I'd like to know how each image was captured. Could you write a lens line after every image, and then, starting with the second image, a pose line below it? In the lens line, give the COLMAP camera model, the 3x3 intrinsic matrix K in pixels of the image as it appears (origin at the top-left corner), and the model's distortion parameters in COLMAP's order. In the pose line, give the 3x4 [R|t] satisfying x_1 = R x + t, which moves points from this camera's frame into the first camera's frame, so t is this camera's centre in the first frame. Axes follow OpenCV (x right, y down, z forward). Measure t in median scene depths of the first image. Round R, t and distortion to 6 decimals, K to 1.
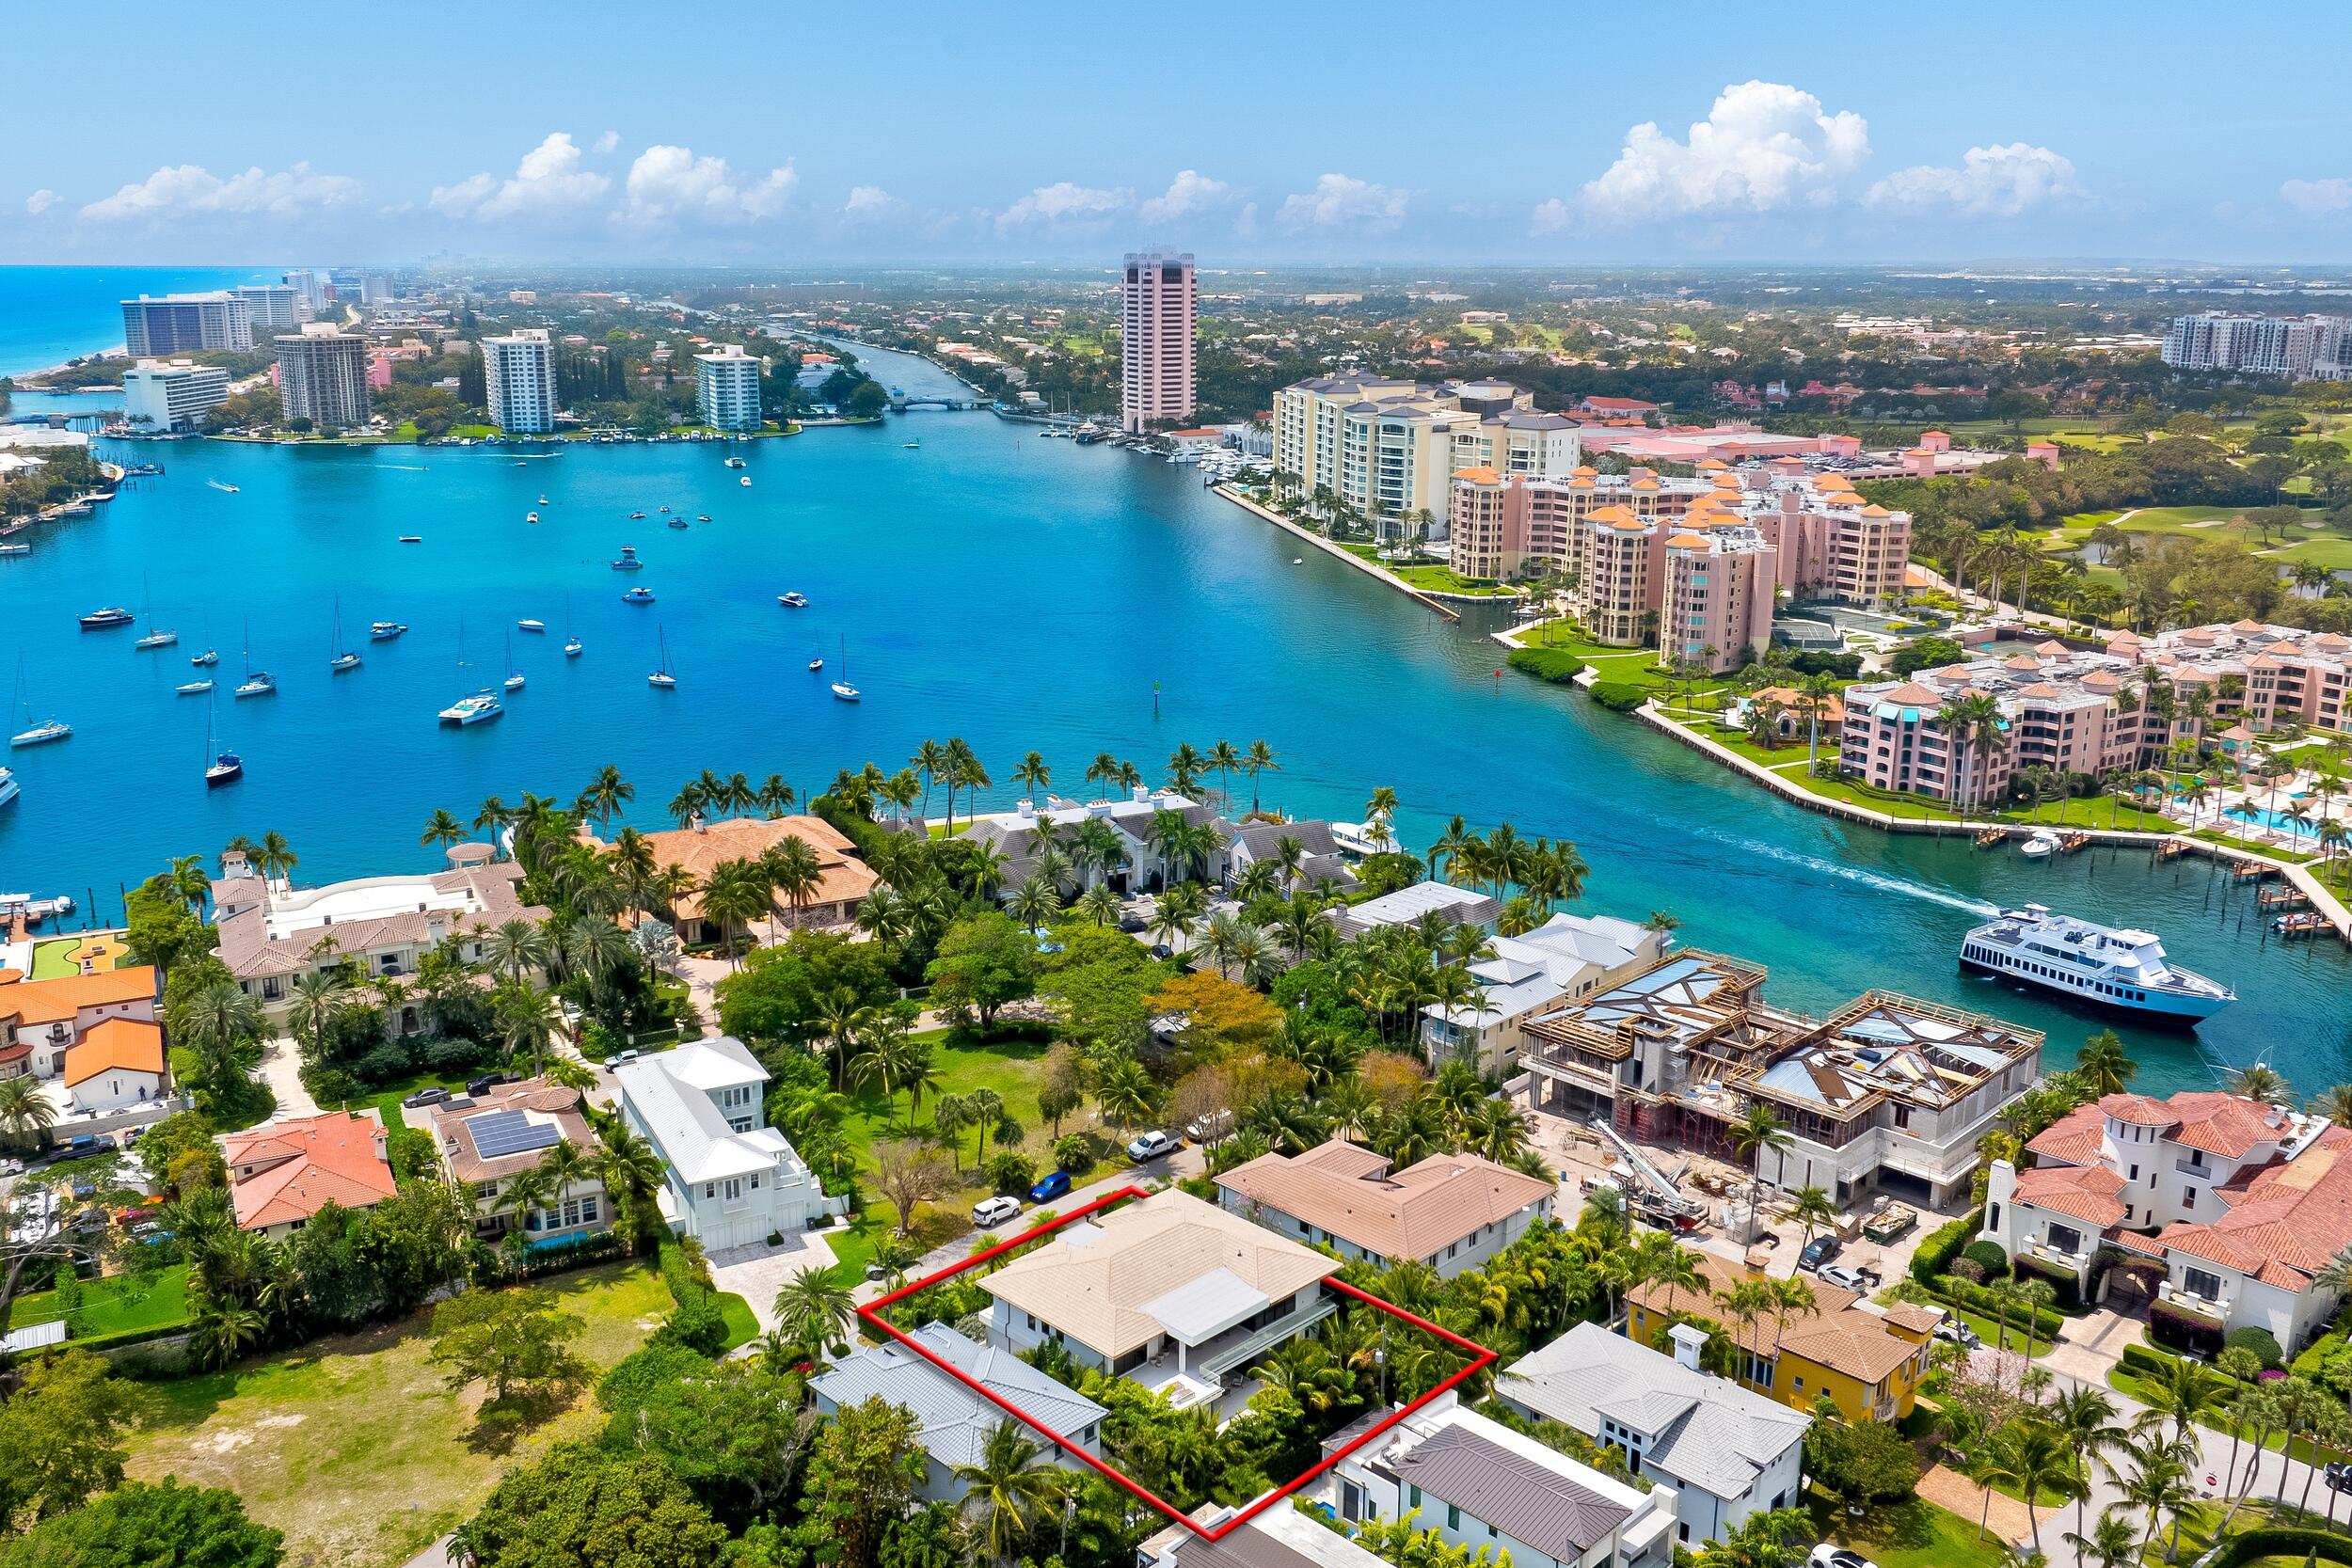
lens RADIAL K [[2051.0, 0, 1159.1], [0, 2051.0, 782.9], [0, 0, 1]] dist [0.001261, -0.039259]
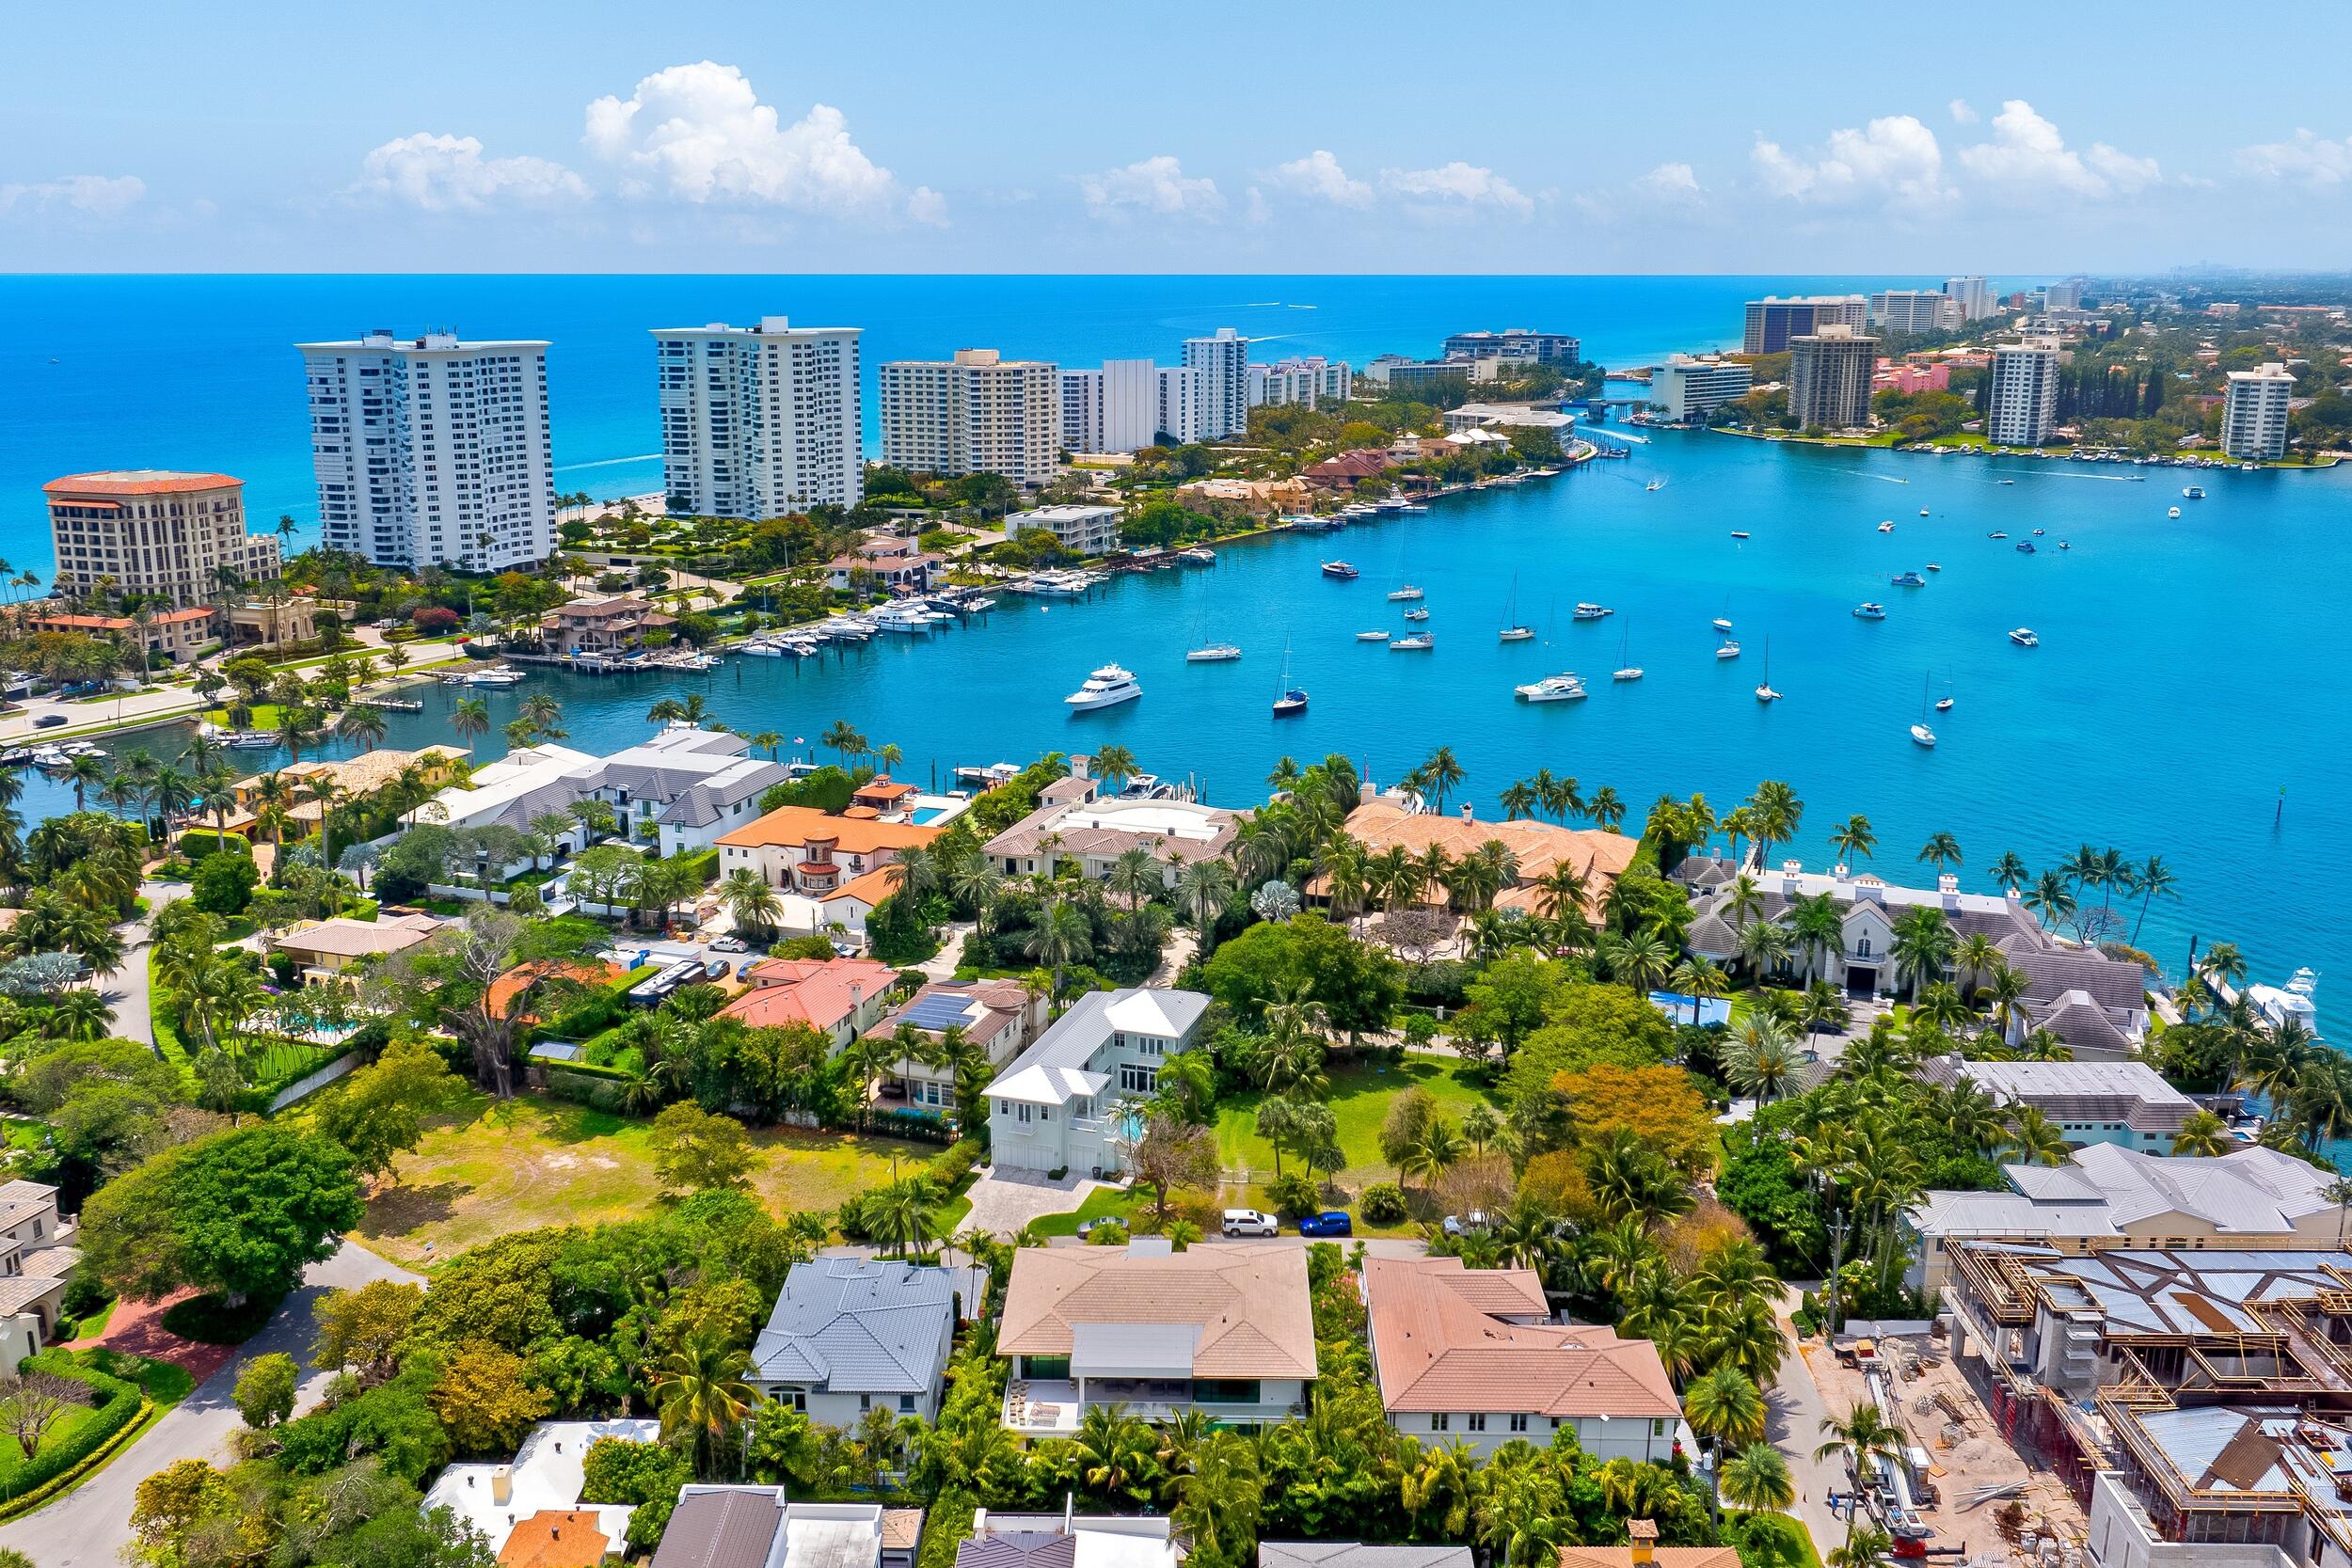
lens RADIAL K [[2051.0, 0, 1159.1], [0, 2051.0, 782.9], [0, 0, 1]] dist [0.001261, -0.039259]
pose [[0.690683, 0.179242, -0.700592, 0.295403], [-0.182448, 0.980647, 0.071024, -0.030976], [0.699764, 0.078766, 0.710018, 0.149438]]
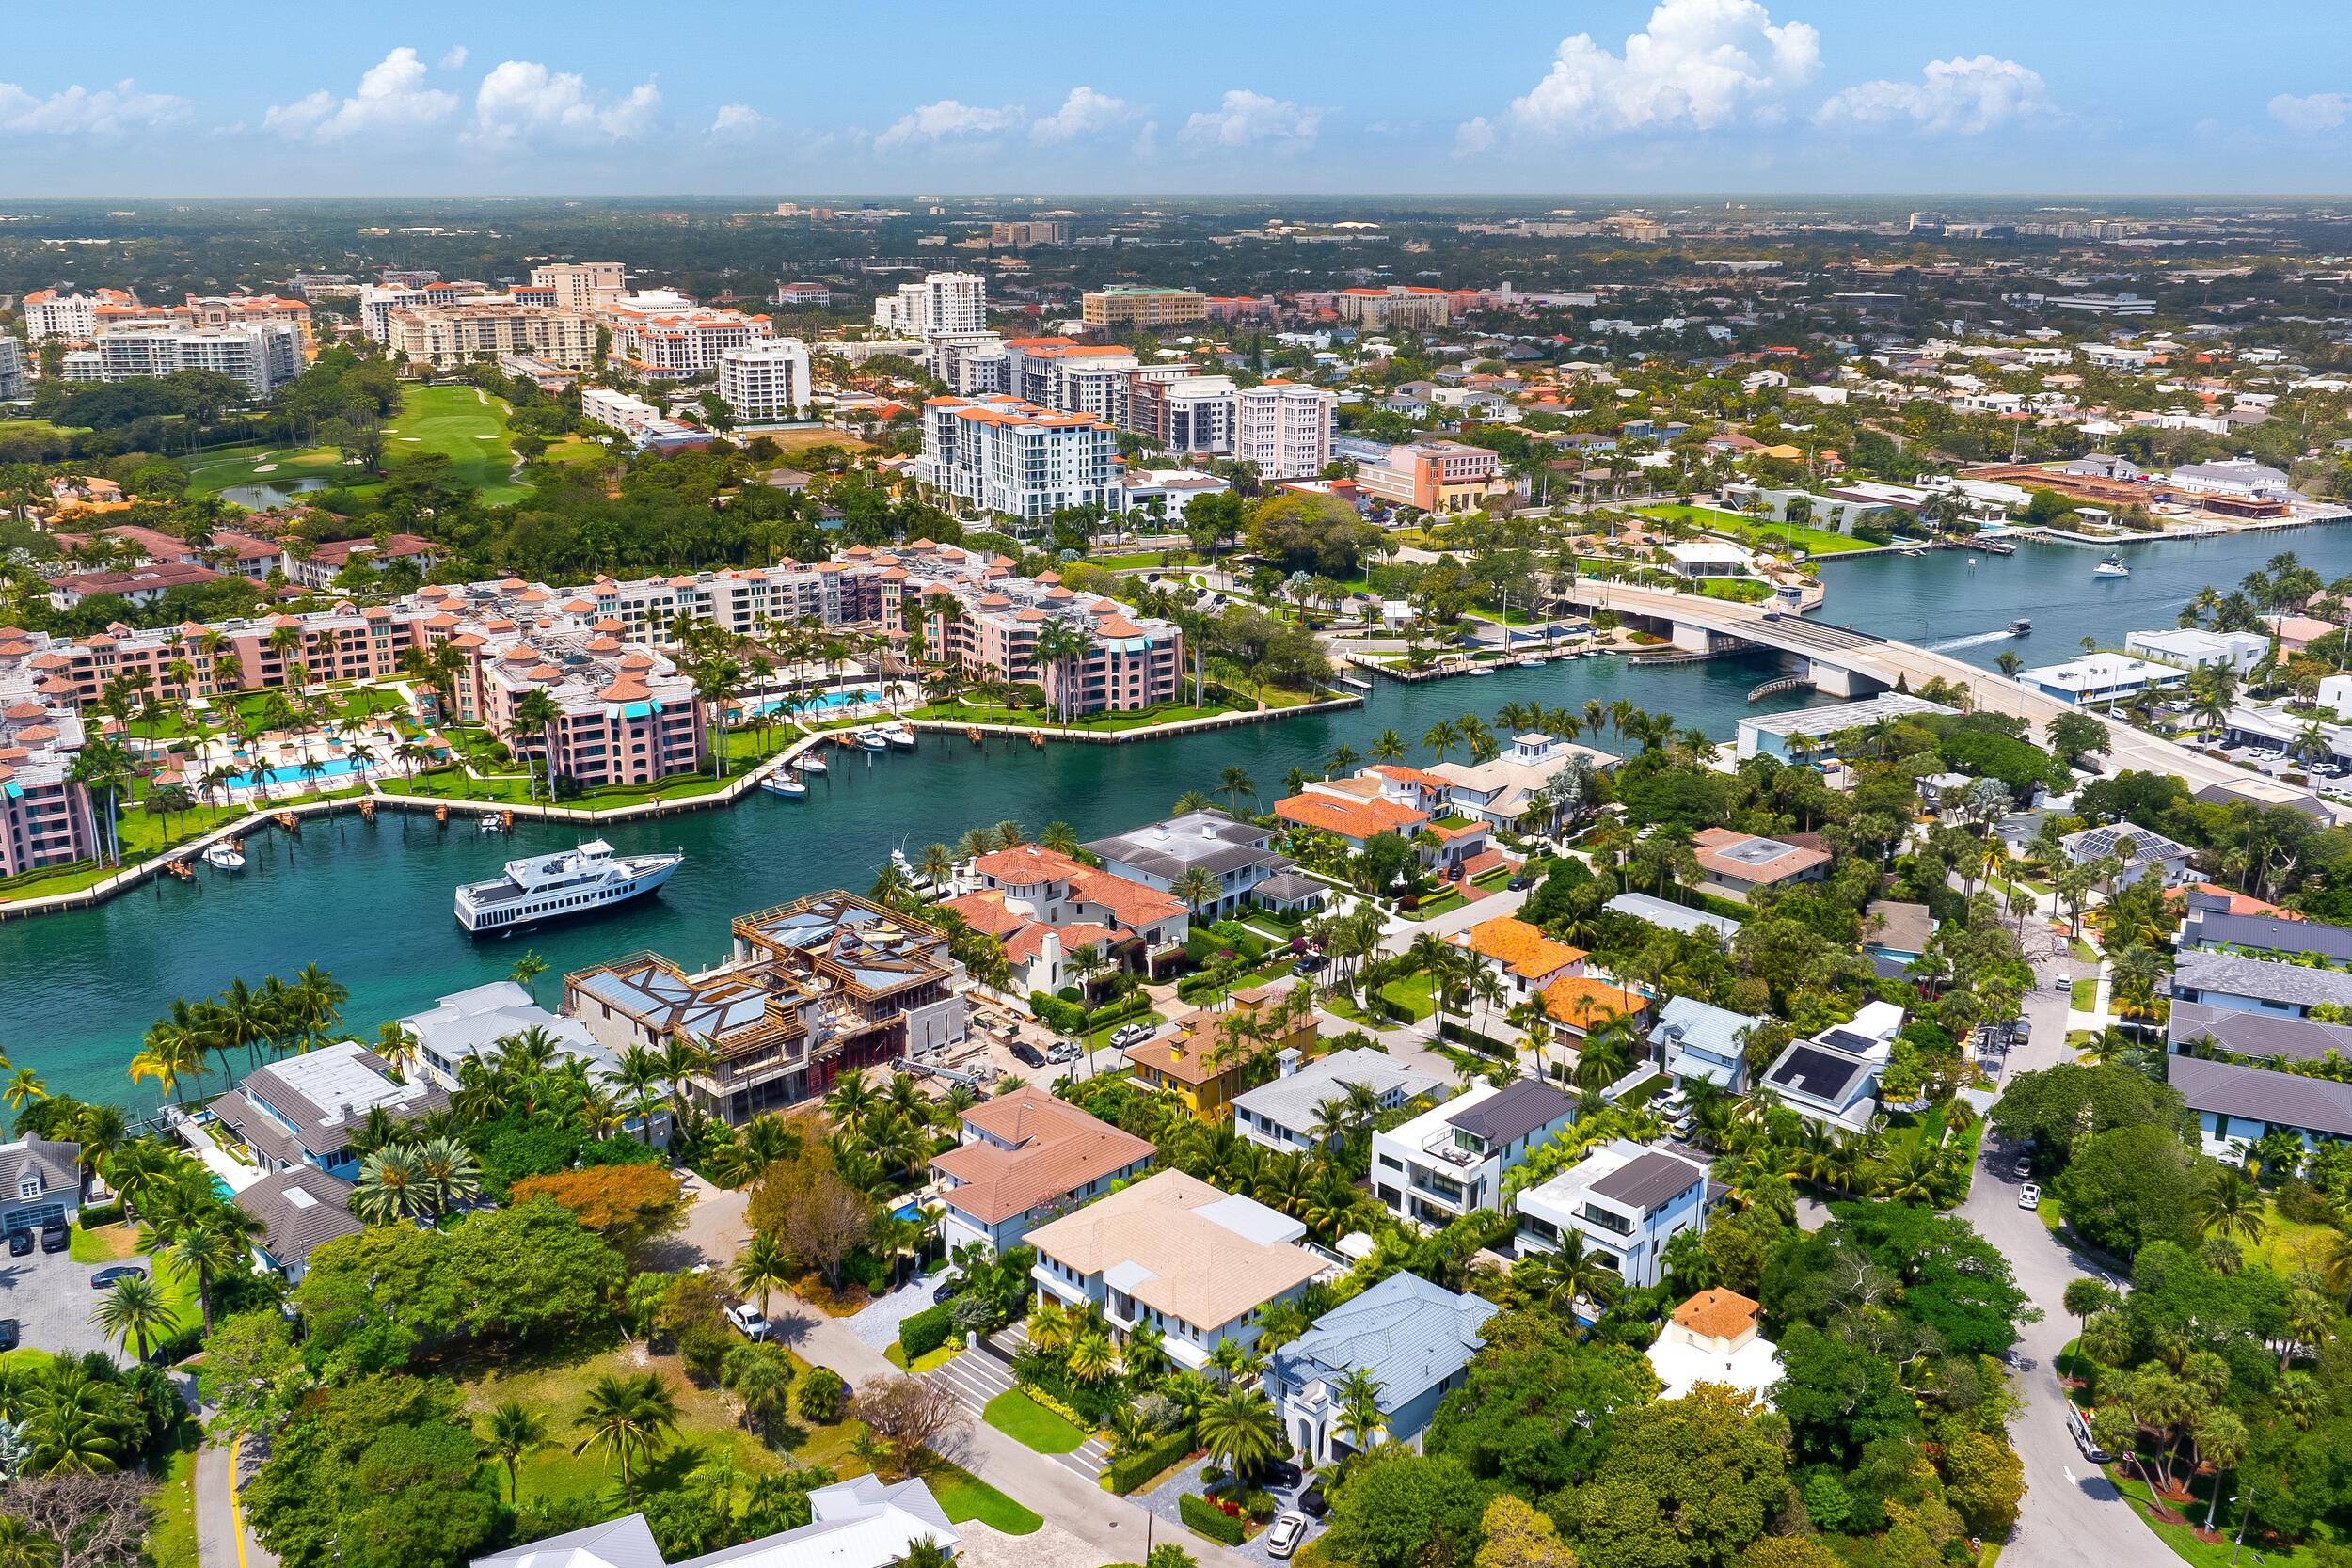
lens RADIAL K [[2051.0, 0, 1159.1], [0, 2051.0, 782.9], [0, 0, 1]] dist [0.001261, -0.039259]
pose [[-0.011685, -0.282234, 0.959275, -0.473004], [0.250027, 0.928041, 0.276090, -0.147056], [-0.968168, 0.243071, 0.059722, 0.411918]]
